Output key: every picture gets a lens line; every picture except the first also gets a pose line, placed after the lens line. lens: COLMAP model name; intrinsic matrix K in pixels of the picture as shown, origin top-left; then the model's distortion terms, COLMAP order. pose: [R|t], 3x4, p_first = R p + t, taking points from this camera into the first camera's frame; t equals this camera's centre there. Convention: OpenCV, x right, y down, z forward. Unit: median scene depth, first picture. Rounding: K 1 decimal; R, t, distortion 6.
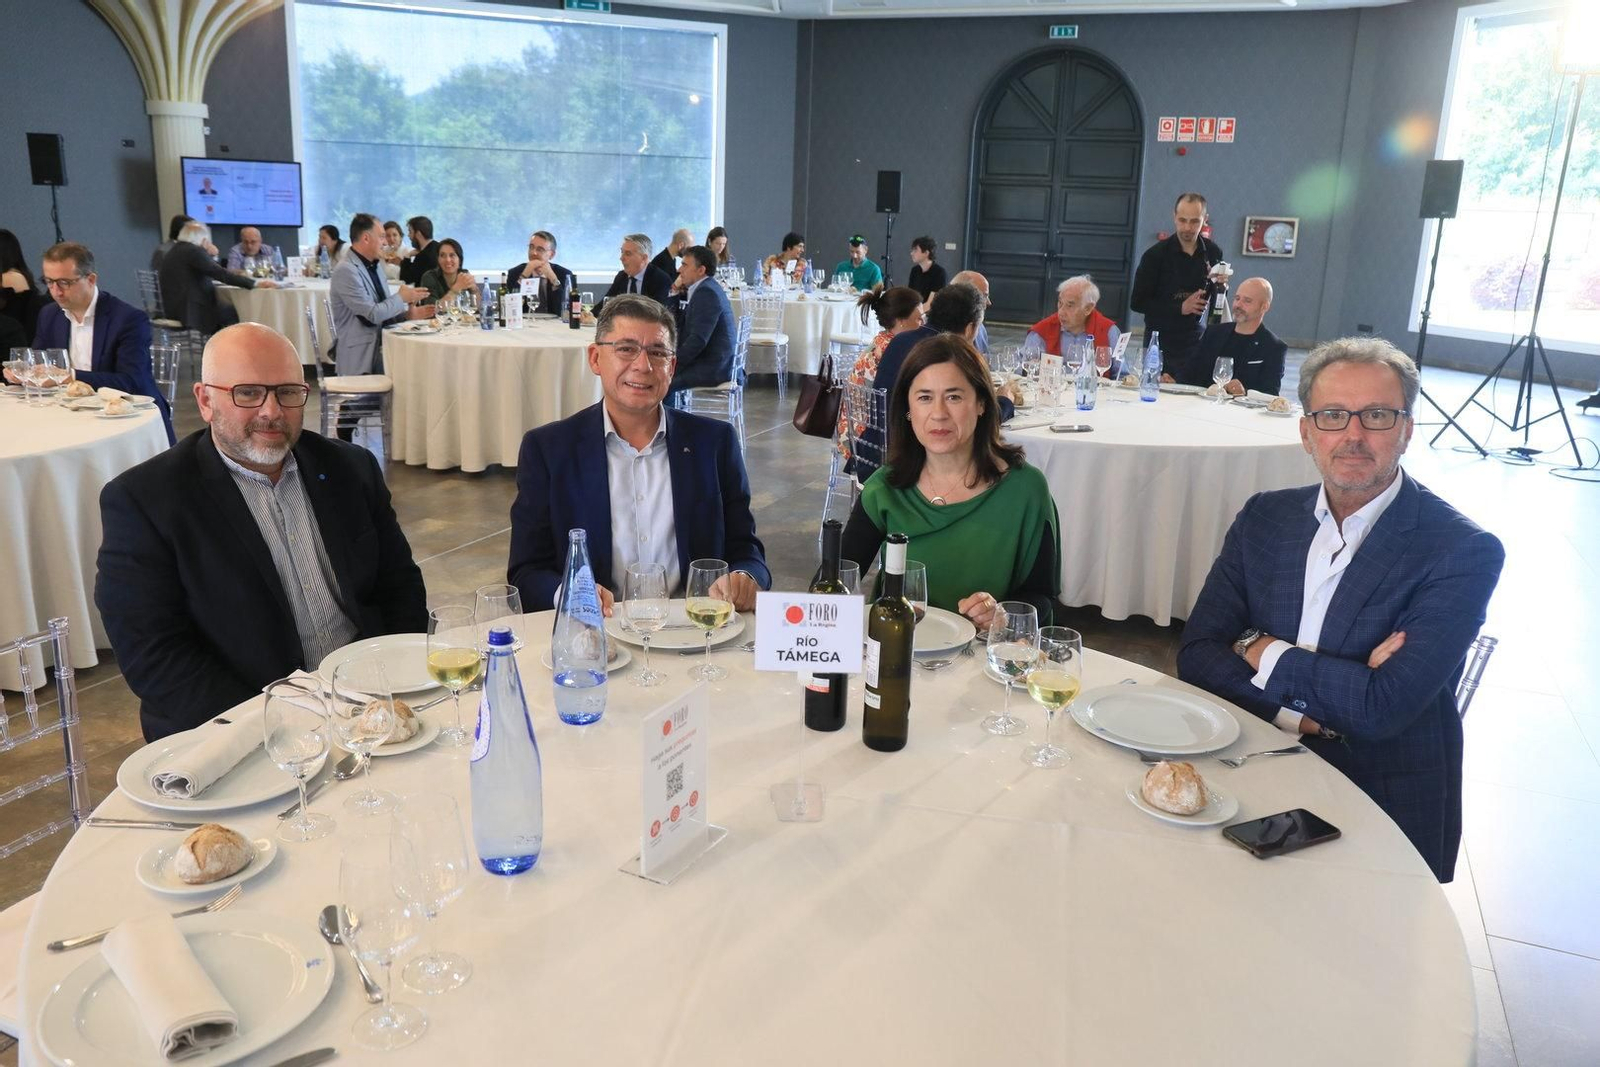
lens RADIAL K [[1272.5, 0, 800.0], [0, 1272.5, 533.5], [0, 0, 1]] dist [-0.061043, 0.111179]
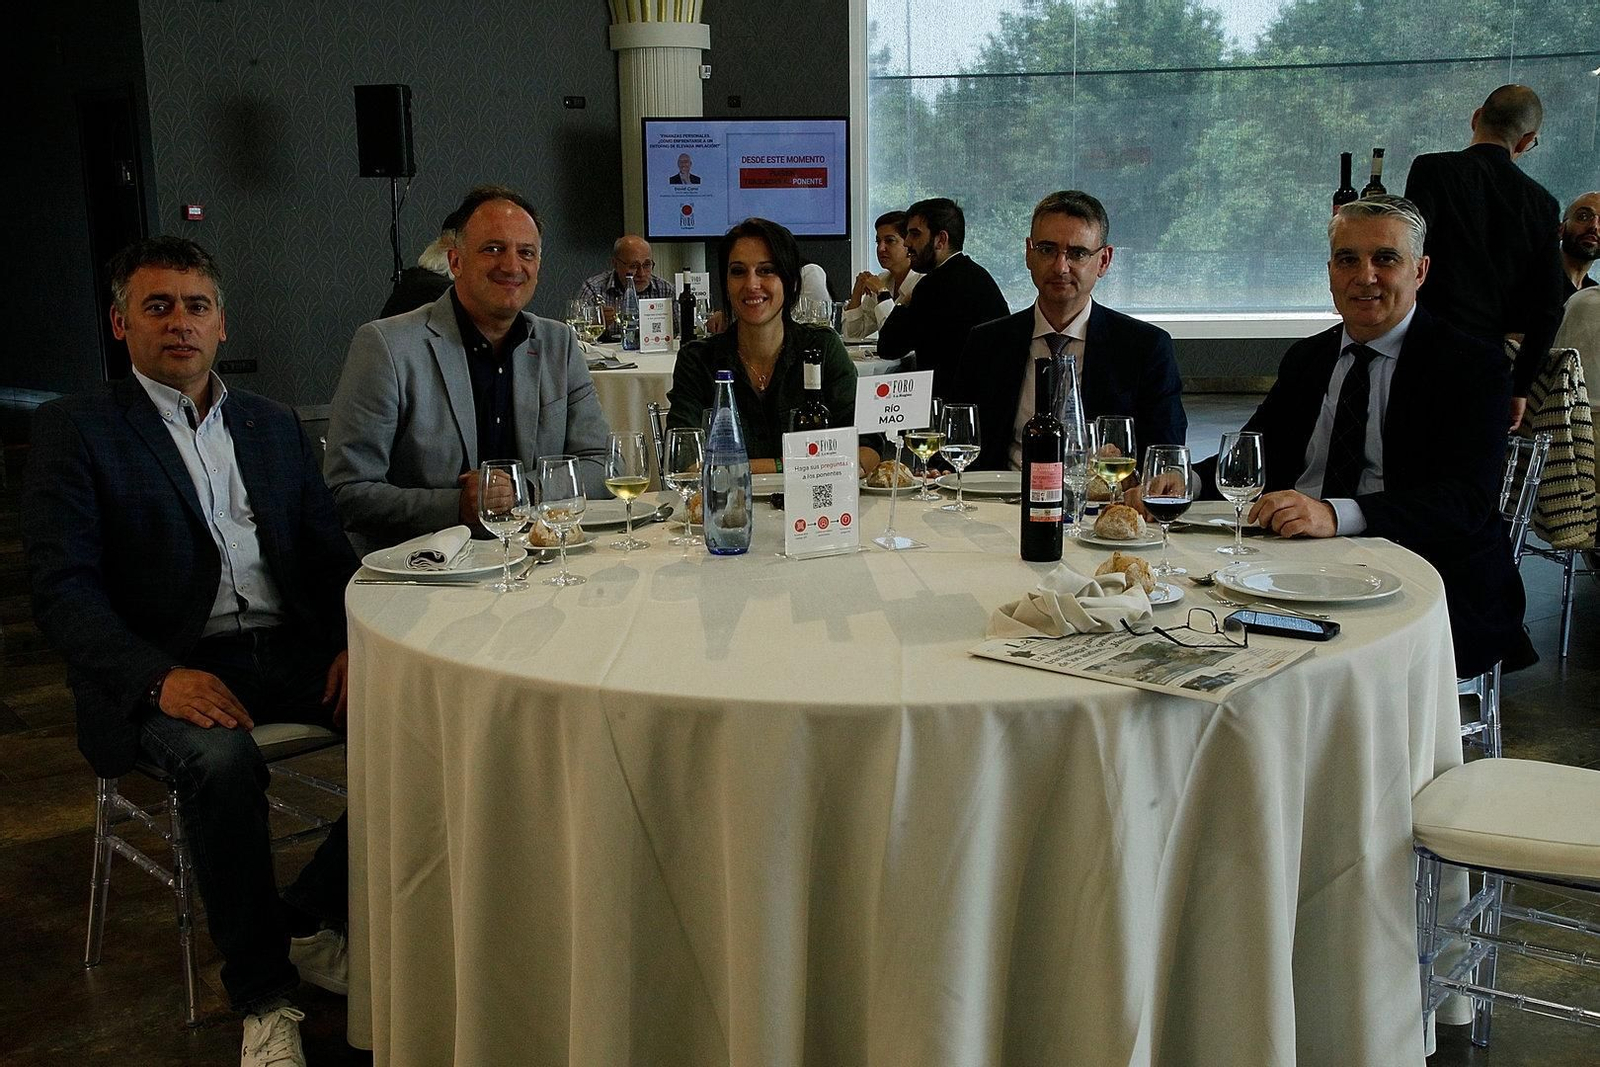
lens RADIAL K [[1860.6, 0, 800.0], [0, 1860.6, 533.5], [0, 0, 1]] dist [0.012718, 0.532016]
pose [[0.863325, 0.044004, -0.502725, -0.012101], [-0.084928, 0.994652, -0.058783, -0.066968], [0.497450, 0.093445, 0.862445, 0.307082]]
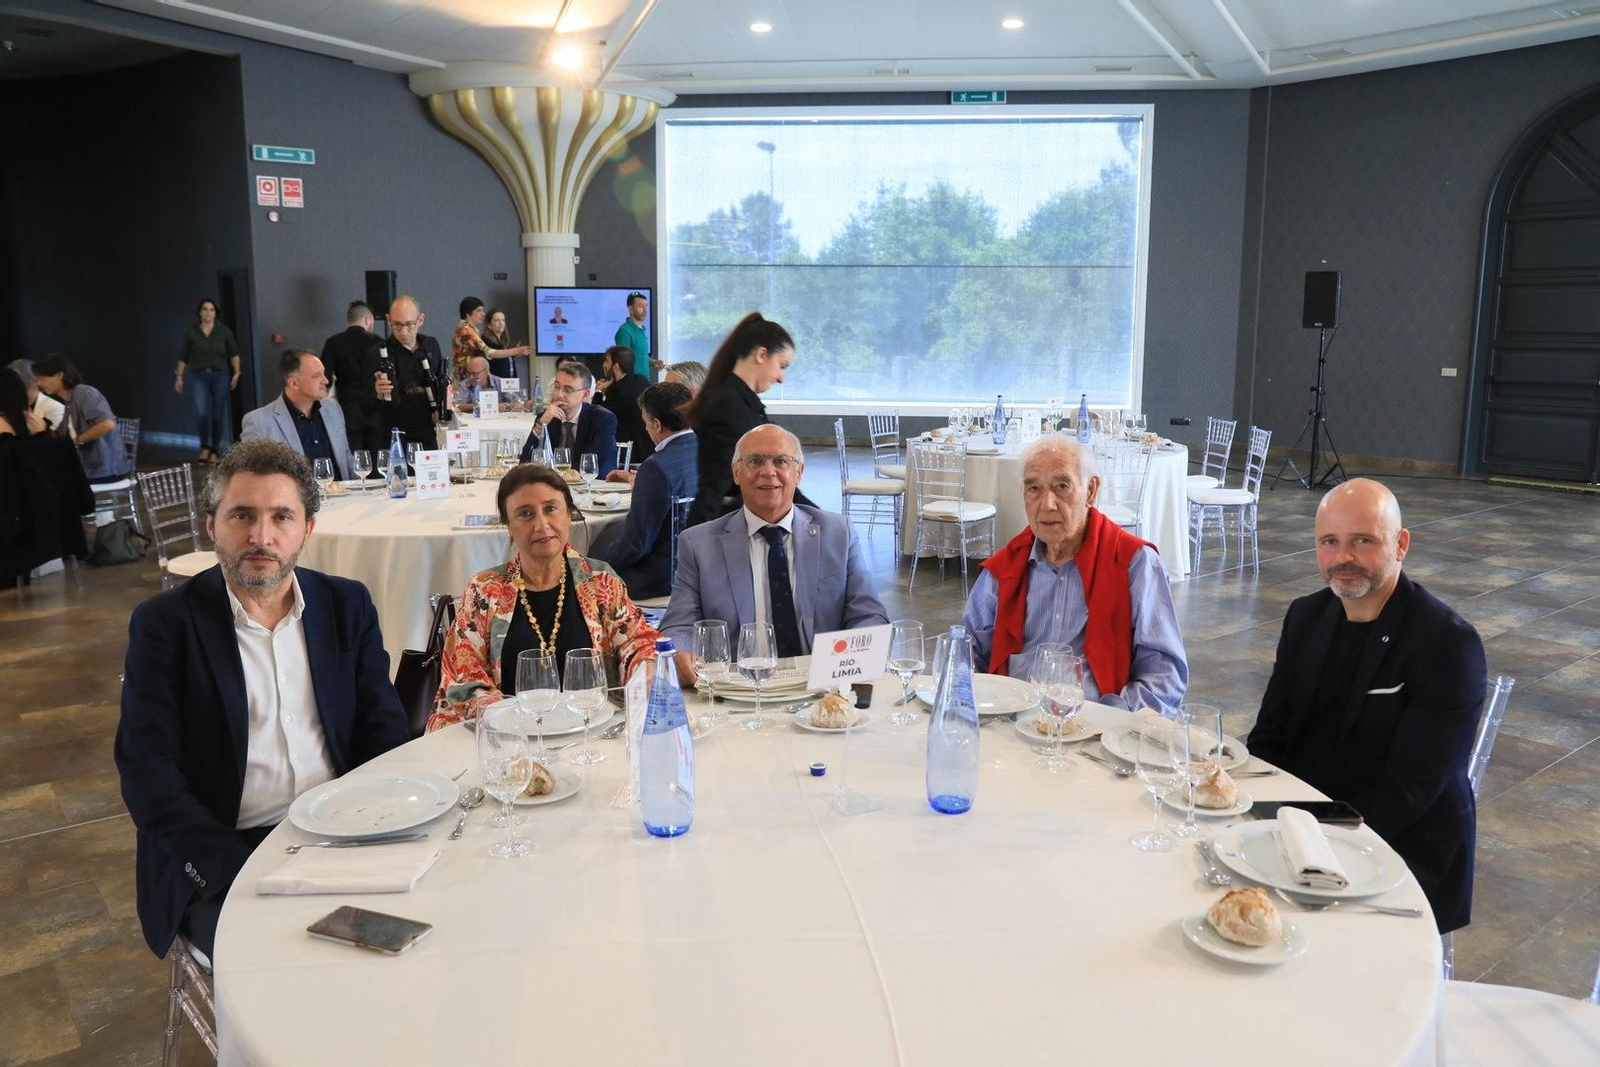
lens RADIAL K [[1272.5, 0, 800.0], [0, 1272.5, 533.5], [0, 0, 1]] dist [-0.061043, 0.111179]
pose [[0.881977, 0.053172, -0.468283, 0.144014], [-0.096517, 0.992934, -0.069037, -0.052595], [0.461304, 0.106087, 0.880877, 0.217510]]
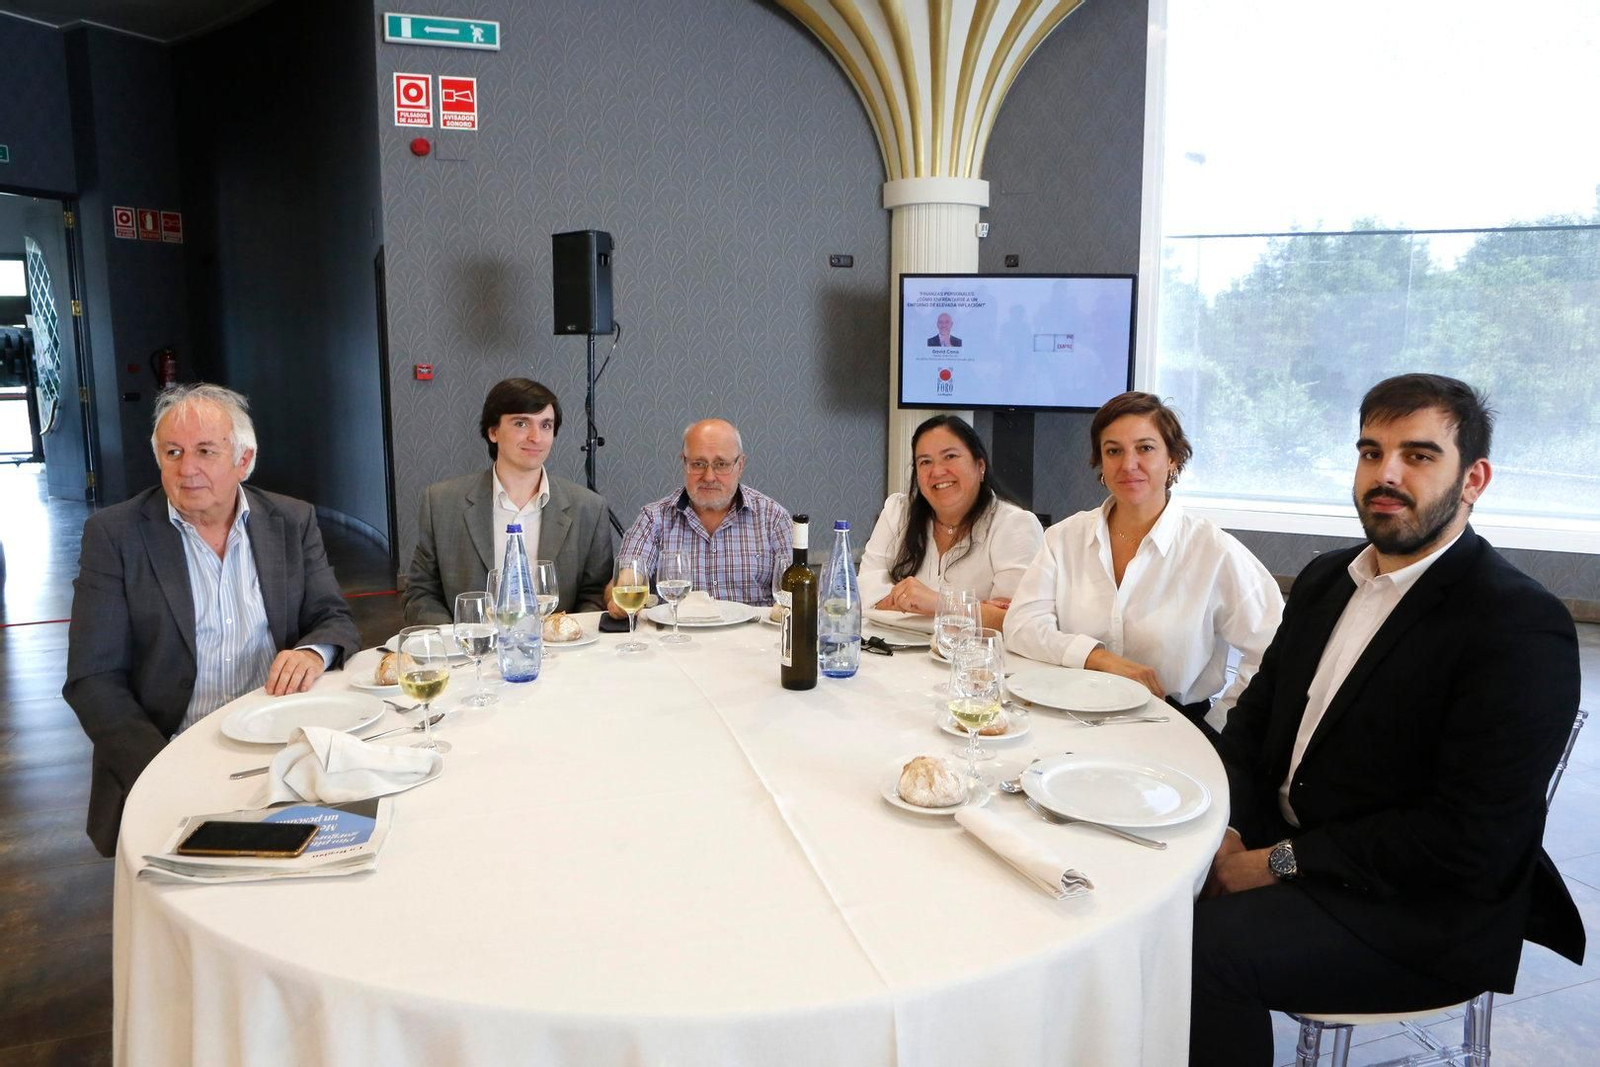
lens RADIAL K [[1118.5, 0, 800.0], [0, 1118.5, 533.5], [0, 0, 1]] dist [-0.067197, 0.000023]
pose [[0.692987, 0.078302, -0.716686, -0.170155], [-0.160241, 0.985948, -0.047222, -0.149448], [0.702917, 0.147566, 0.695796, 0.598179]]
